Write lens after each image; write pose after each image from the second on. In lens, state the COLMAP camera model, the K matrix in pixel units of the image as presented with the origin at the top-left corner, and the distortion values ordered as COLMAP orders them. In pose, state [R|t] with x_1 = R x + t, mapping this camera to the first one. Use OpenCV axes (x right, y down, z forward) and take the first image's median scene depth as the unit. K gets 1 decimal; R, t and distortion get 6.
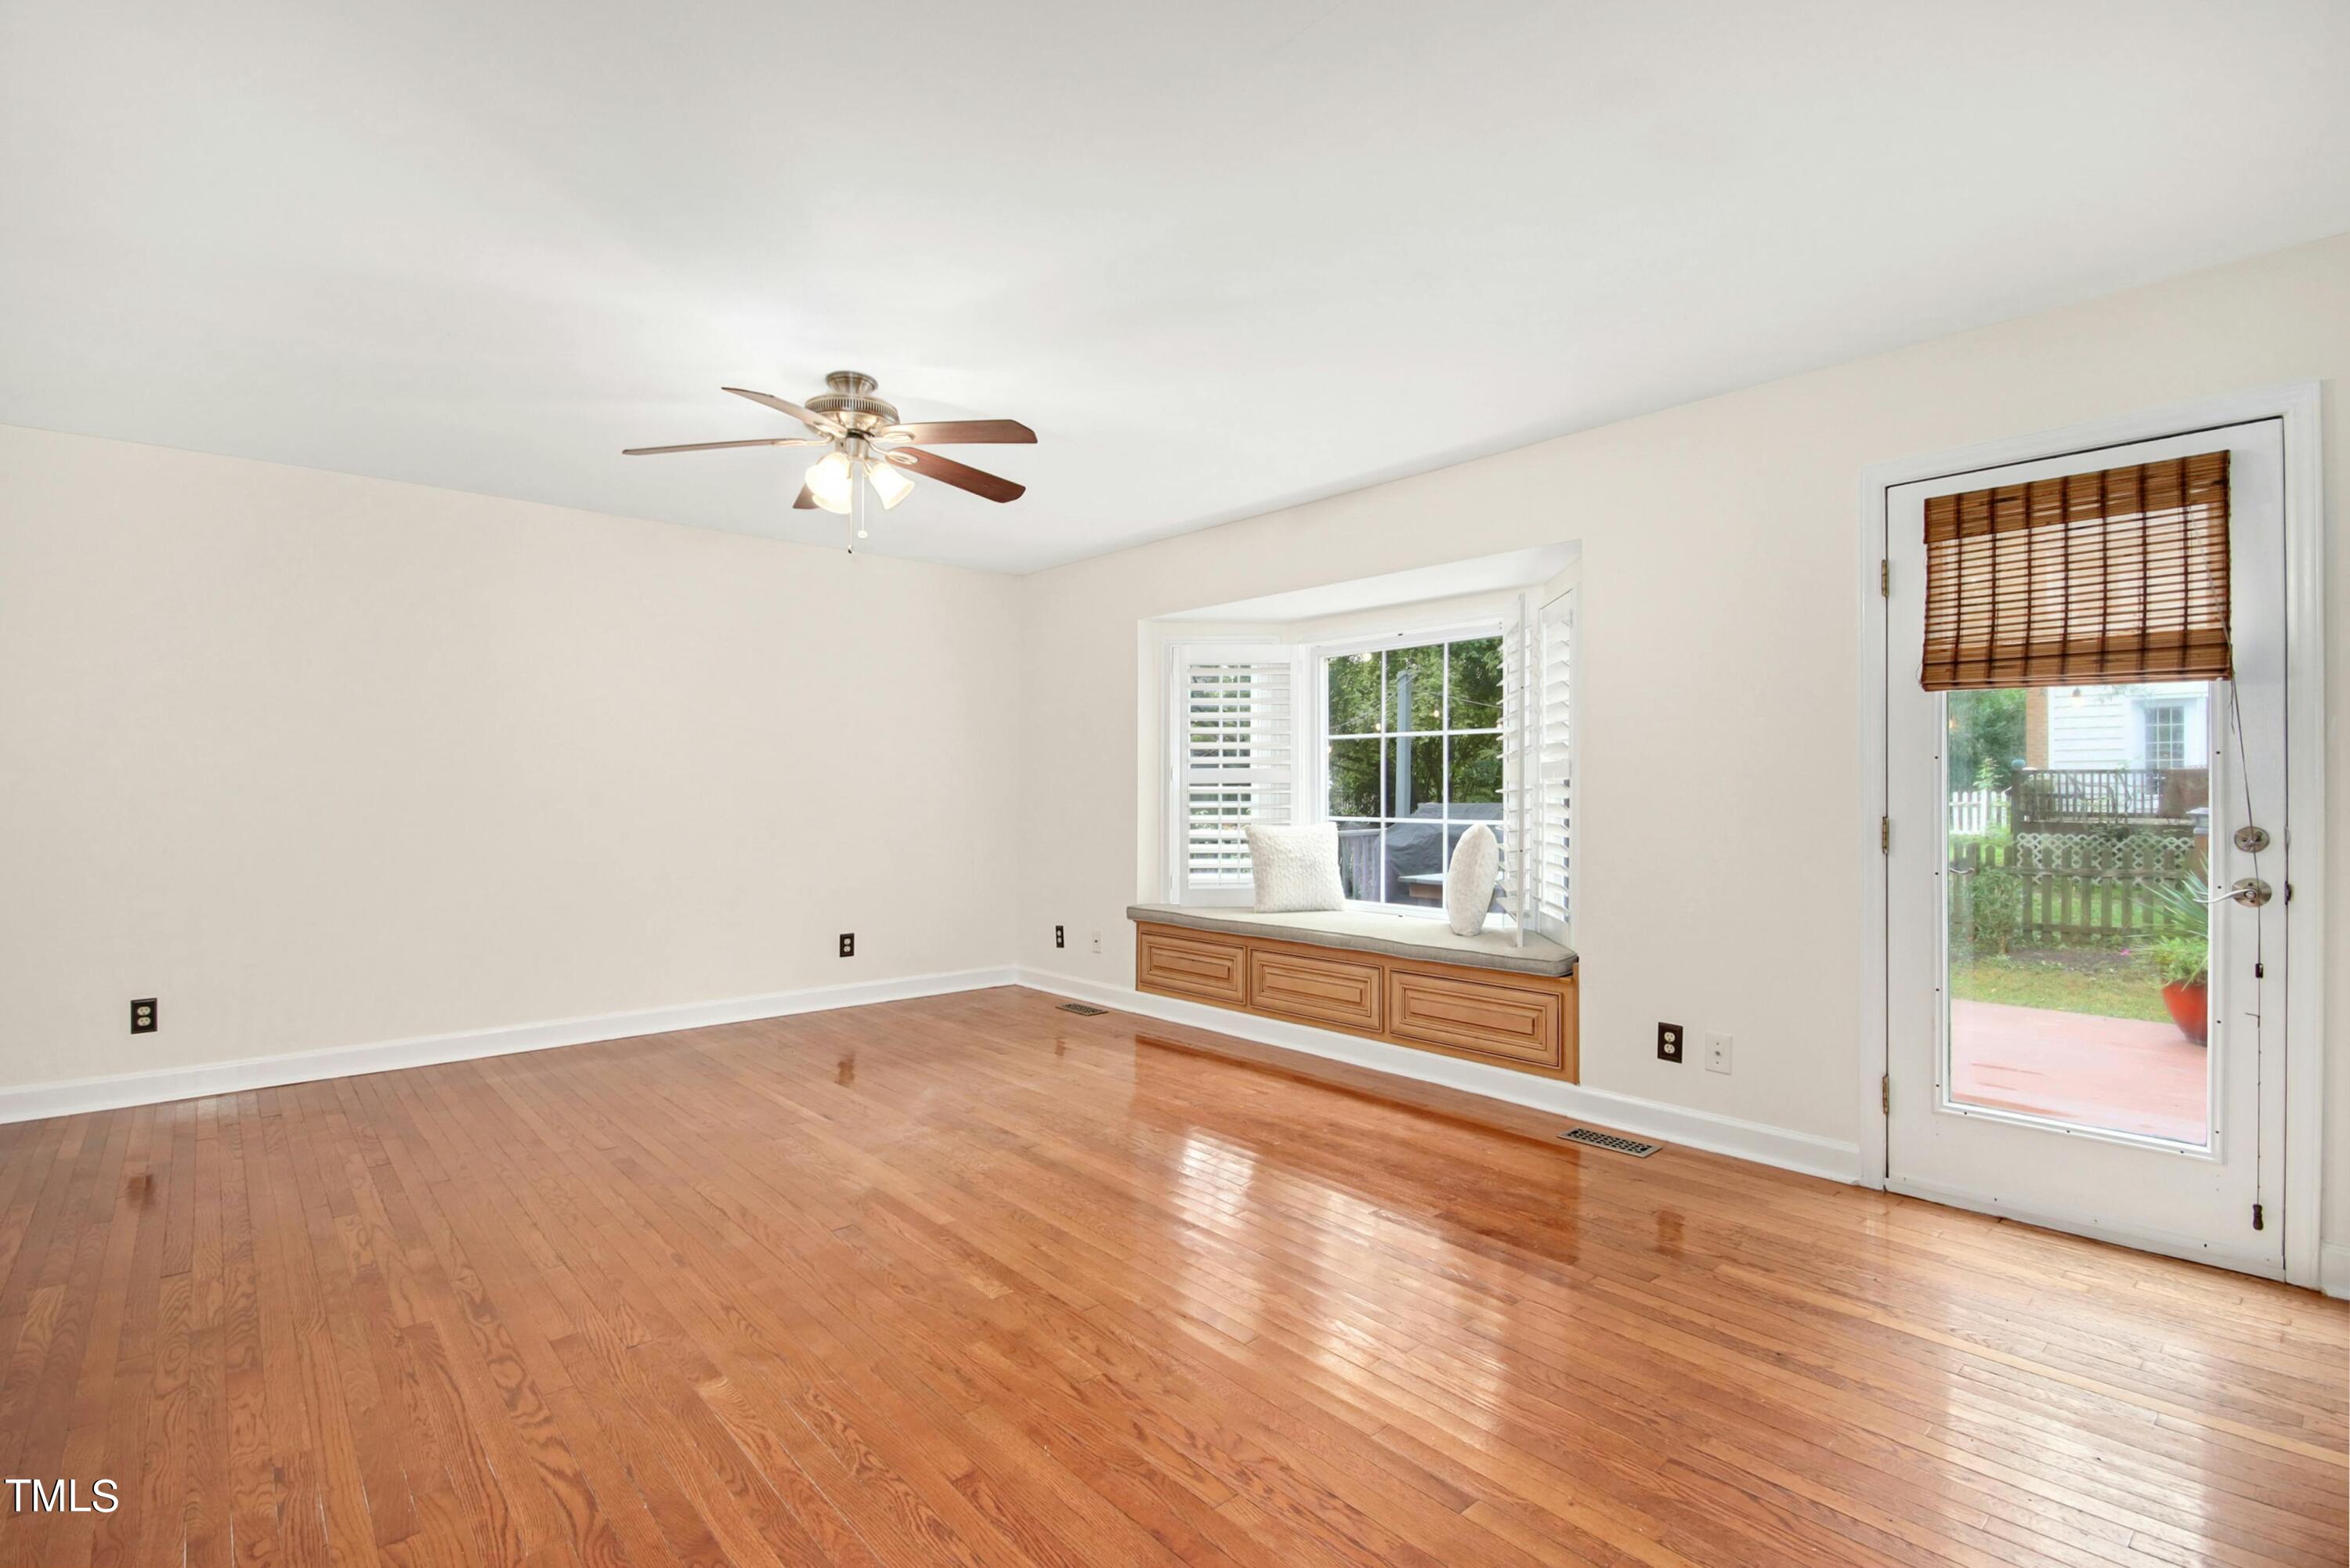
lens RADIAL K [[1105.8, 0, 1195.0], [0, 1105.8, 761.7], [0, 0, 1]] dist [-0.005594, -0.002442]
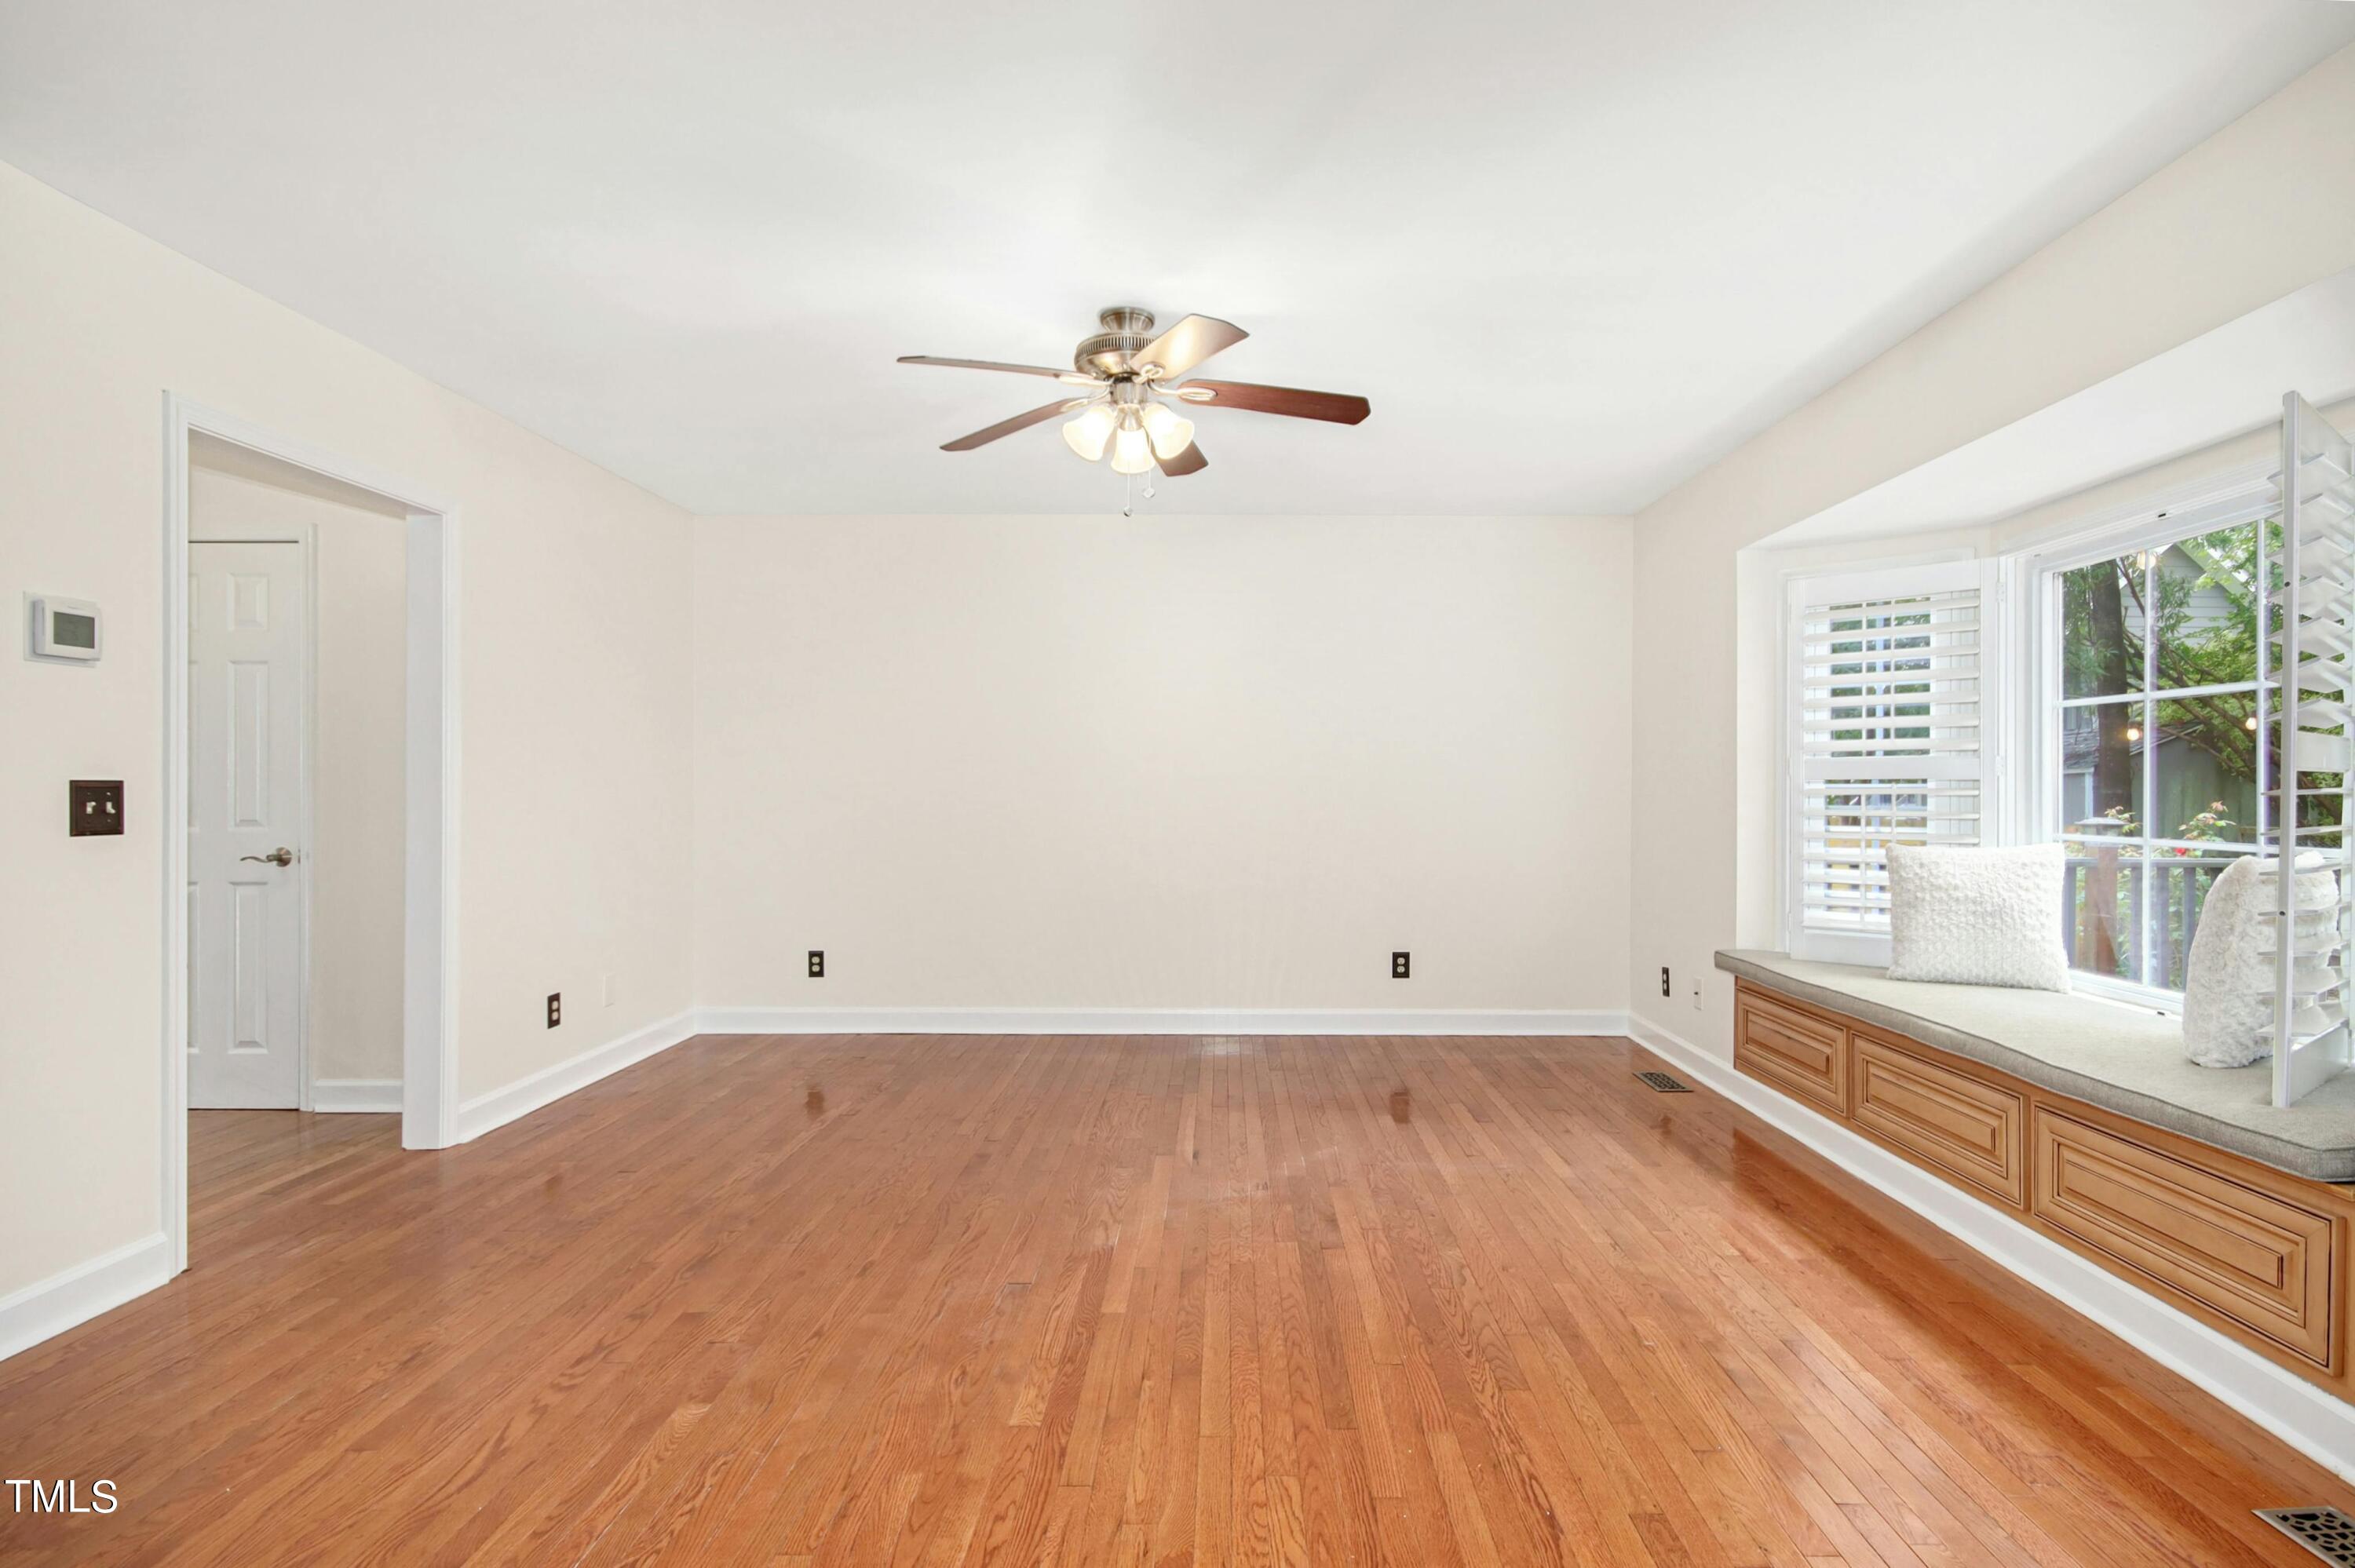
lens RADIAL K [[1196.8, 0, 1228.8], [0, 1196.8, 776.7], [0, 0, 1]] dist [-0.001166, -0.000181]
pose [[0.738302, -0.003288, -0.674463, 0.305231], [0.014383, 0.999837, 0.010870, 0.006284], [0.674317, -0.017727, 0.738229, 0.280562]]
